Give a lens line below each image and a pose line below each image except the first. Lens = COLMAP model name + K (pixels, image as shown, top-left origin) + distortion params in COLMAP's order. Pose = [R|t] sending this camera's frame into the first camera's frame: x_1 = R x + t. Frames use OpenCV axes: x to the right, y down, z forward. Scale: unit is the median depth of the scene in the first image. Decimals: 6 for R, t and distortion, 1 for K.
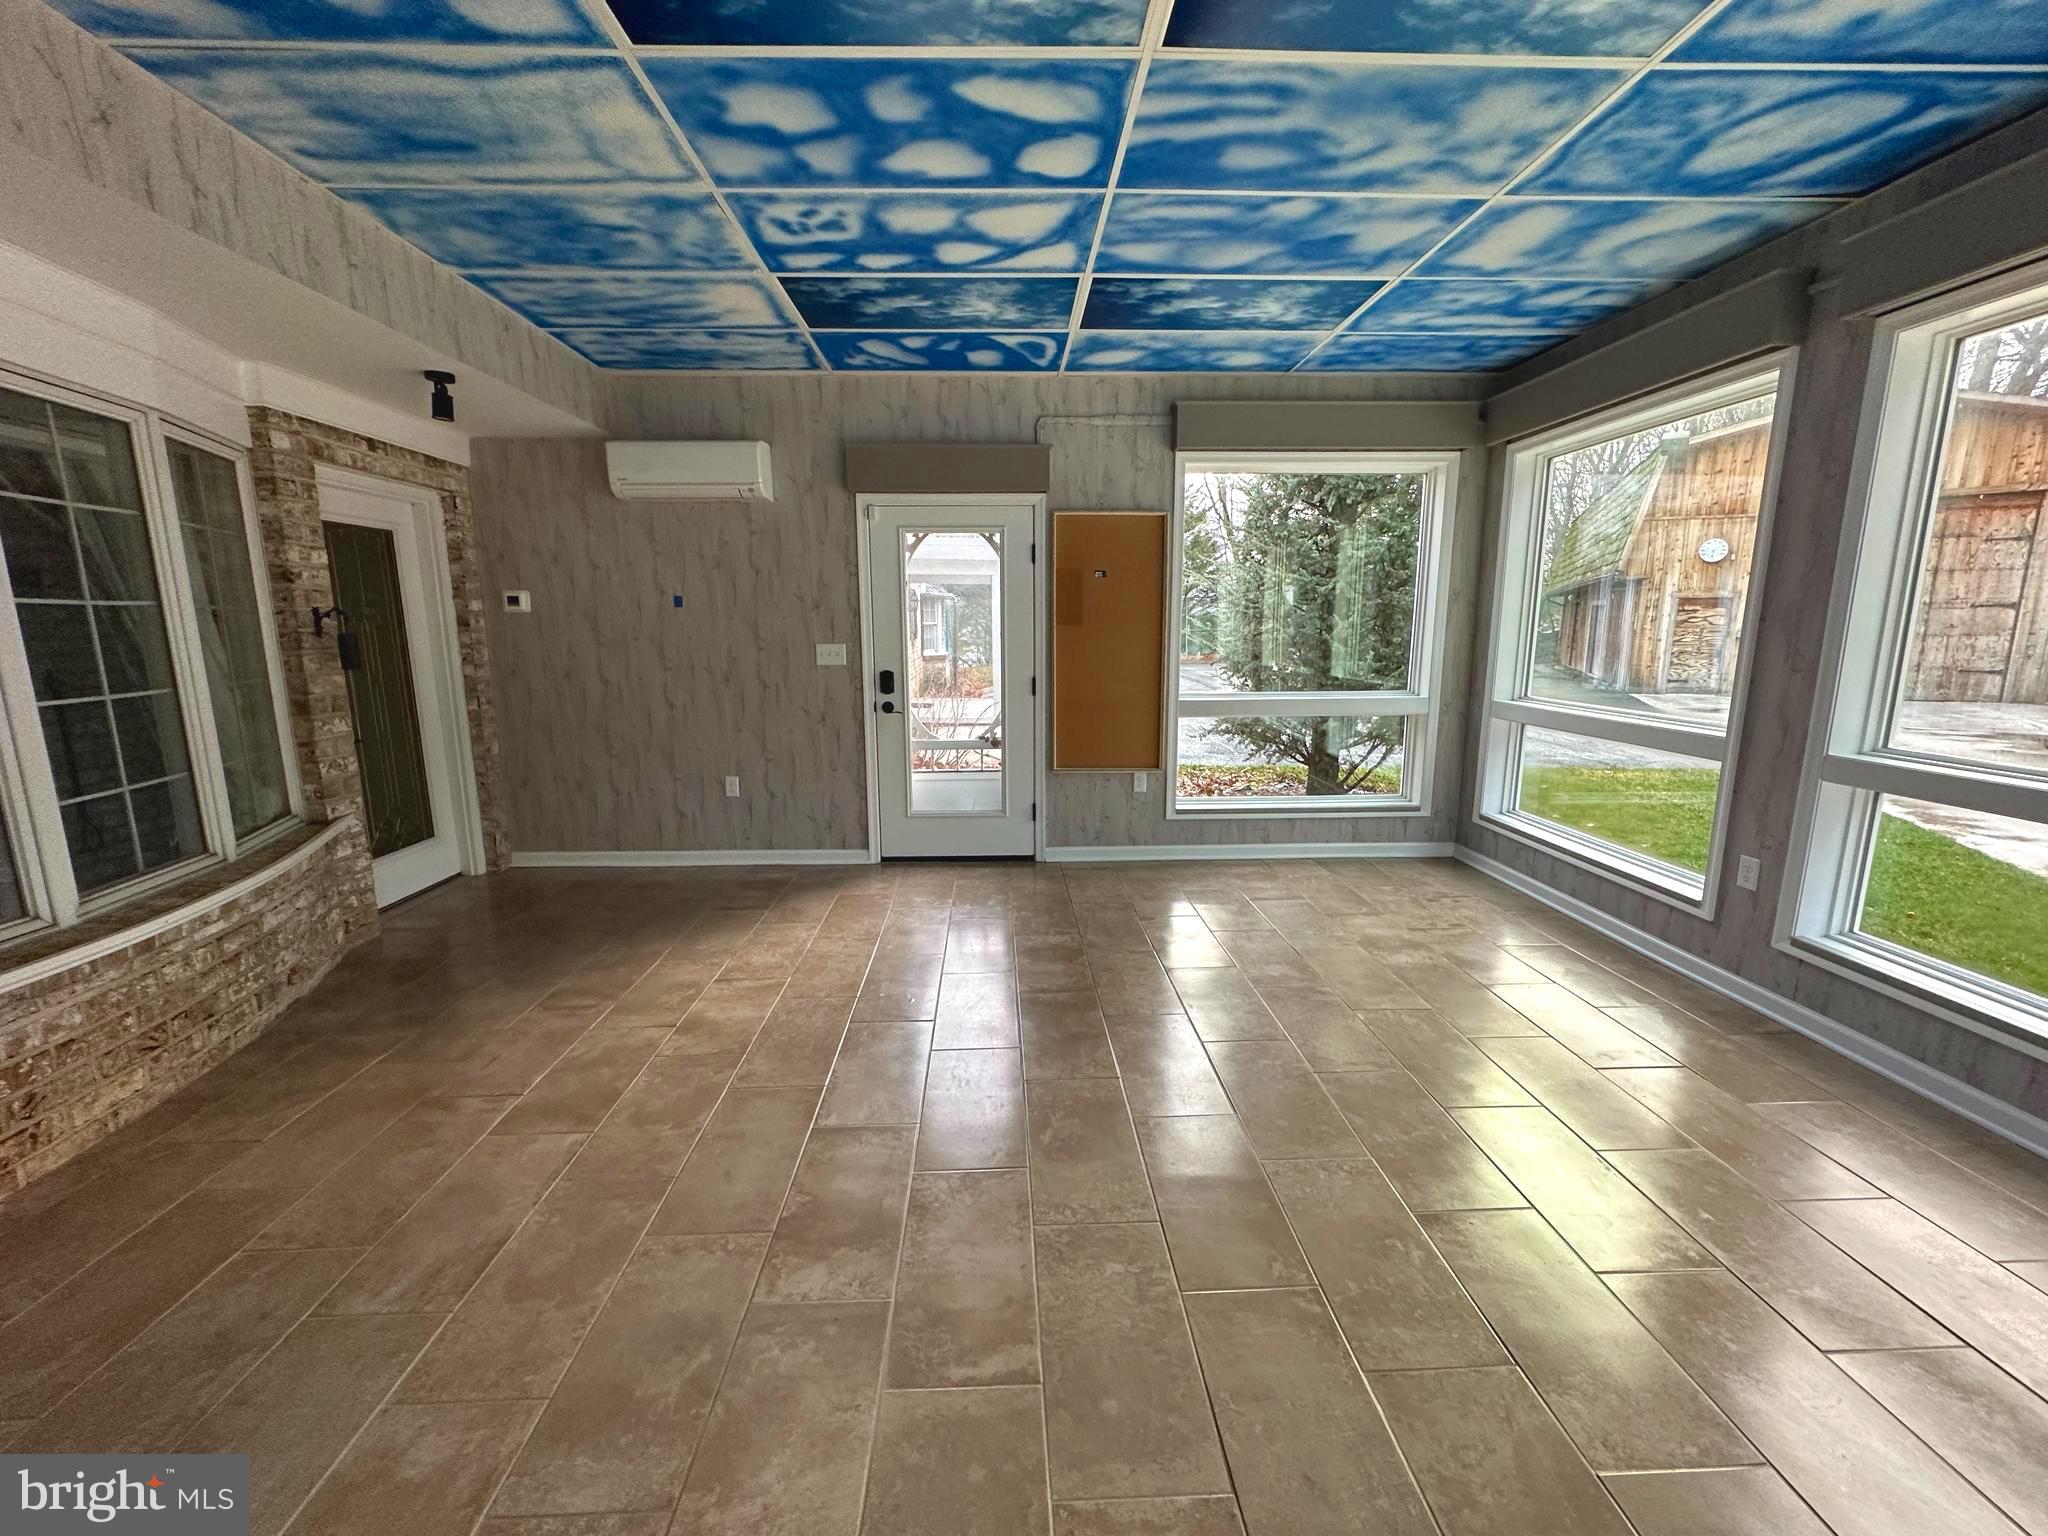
lens RADIAL K [[813.8, 0, 1019.0], [0, 813.8, 766.3], [0, 0, 1]] dist [-0.004662, 0.001220]
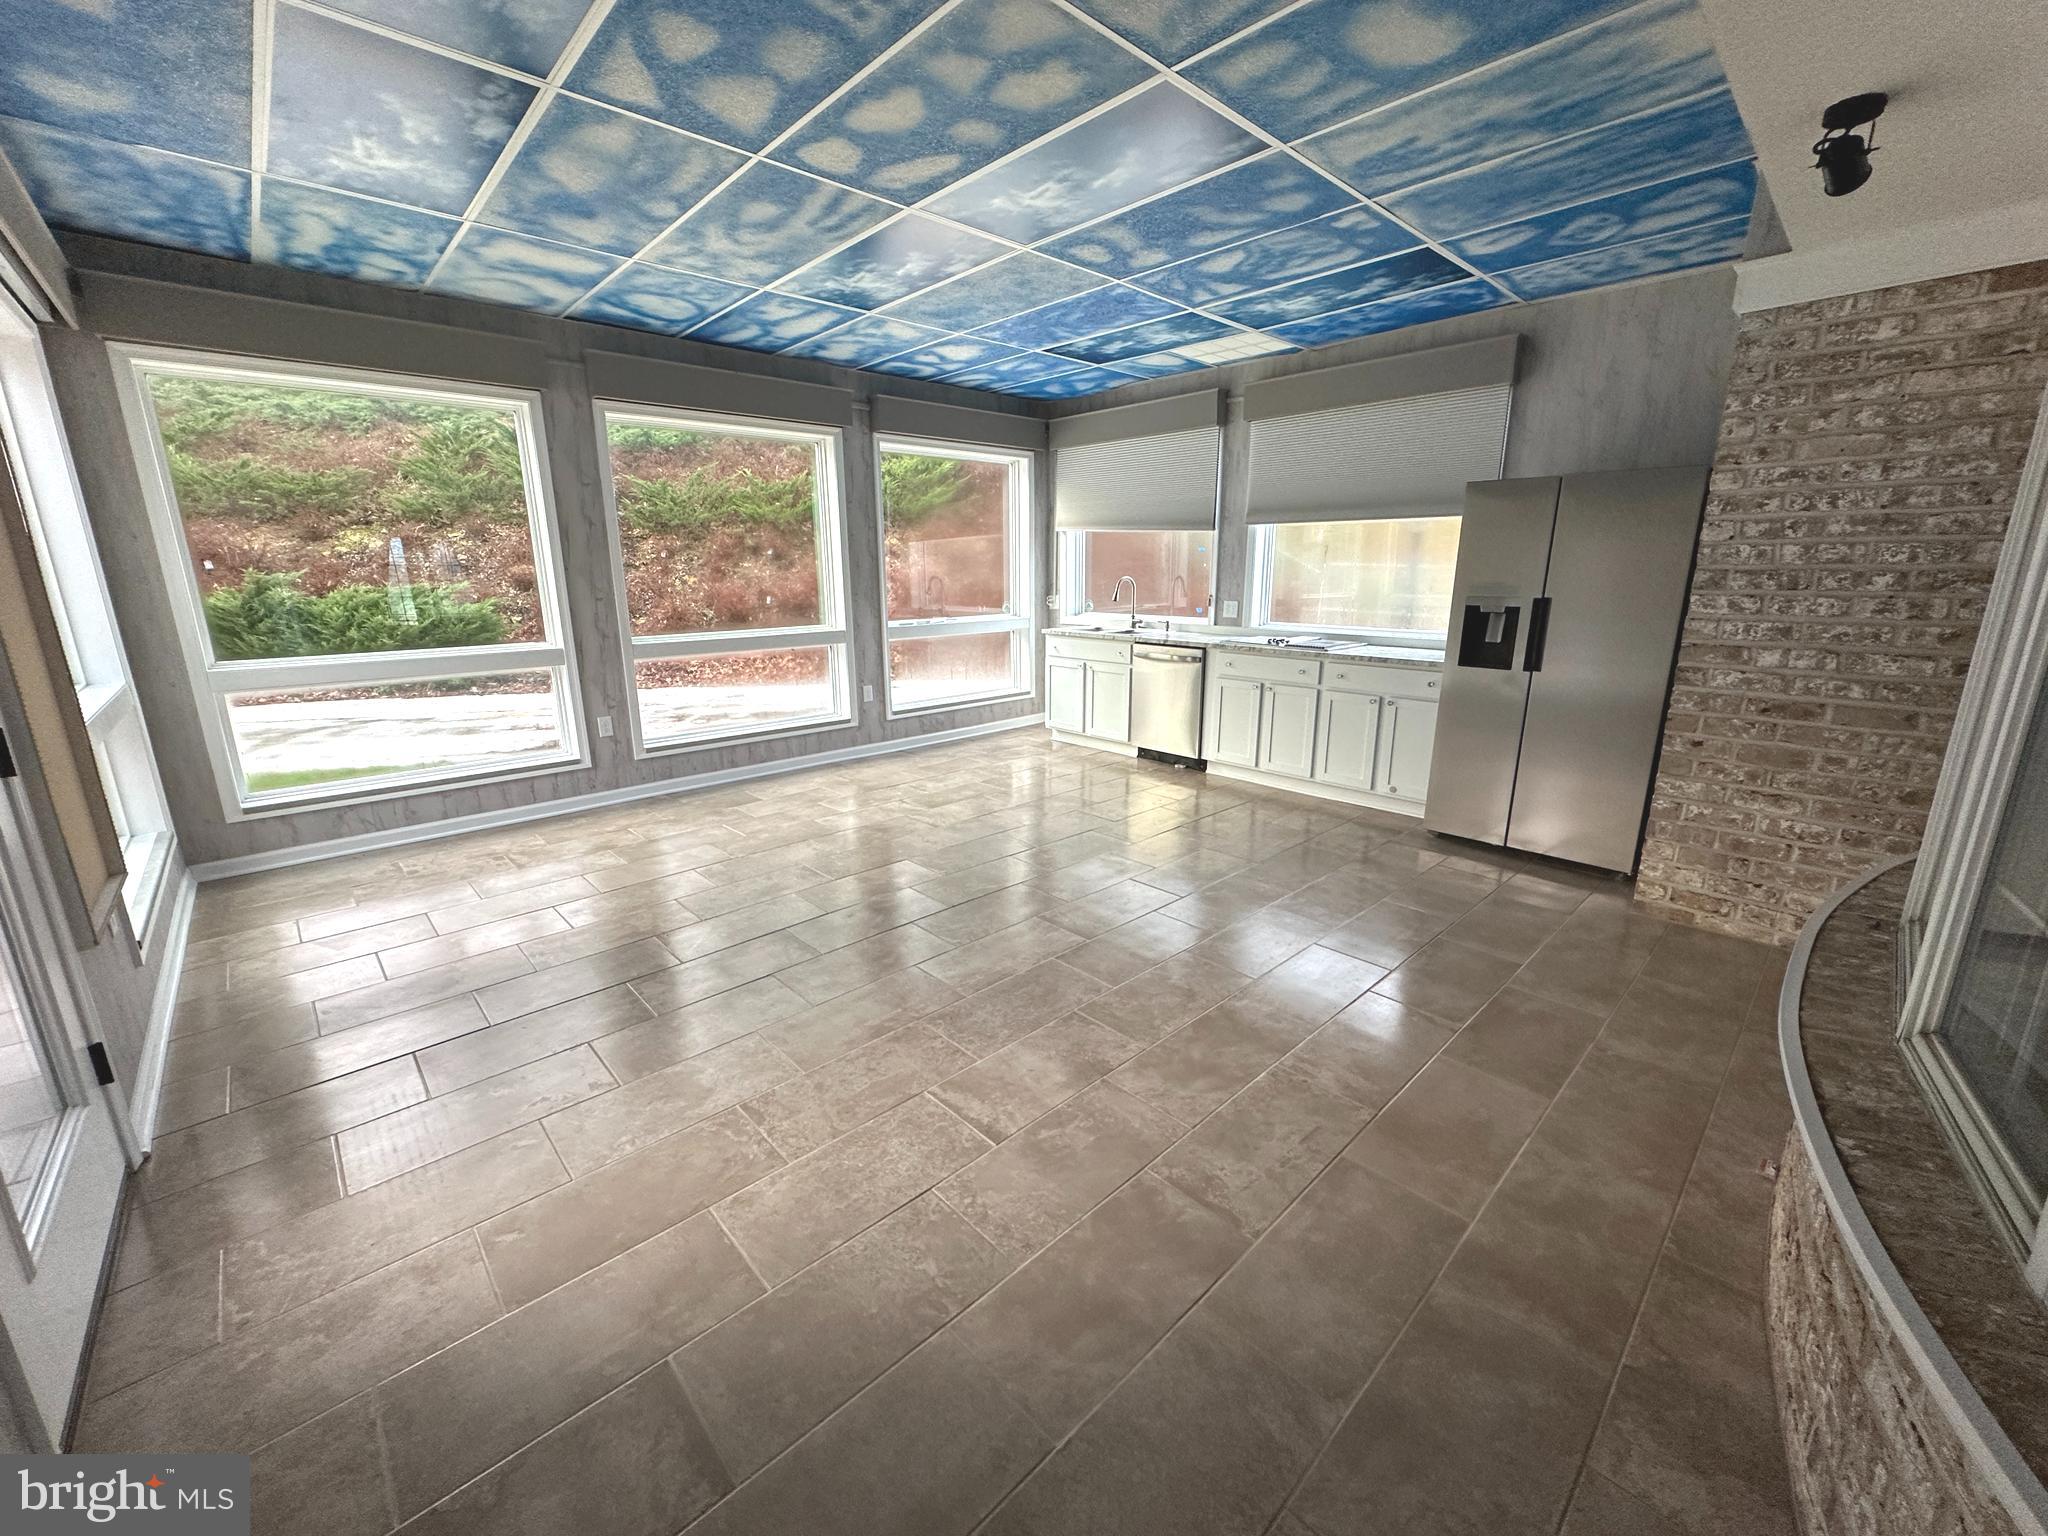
lens RADIAL K [[813.8, 0, 1021.7], [0, 813.8, 770.0], [0, 0, 1]] dist [-0.004662, 0.001220]
pose [[-0.659113, -0.178666, 0.730512, -0.855692], [0.137234, 0.926485, 0.350417, -0.244187], [-0.739416, 0.331216, -0.586140, 1.355706]]
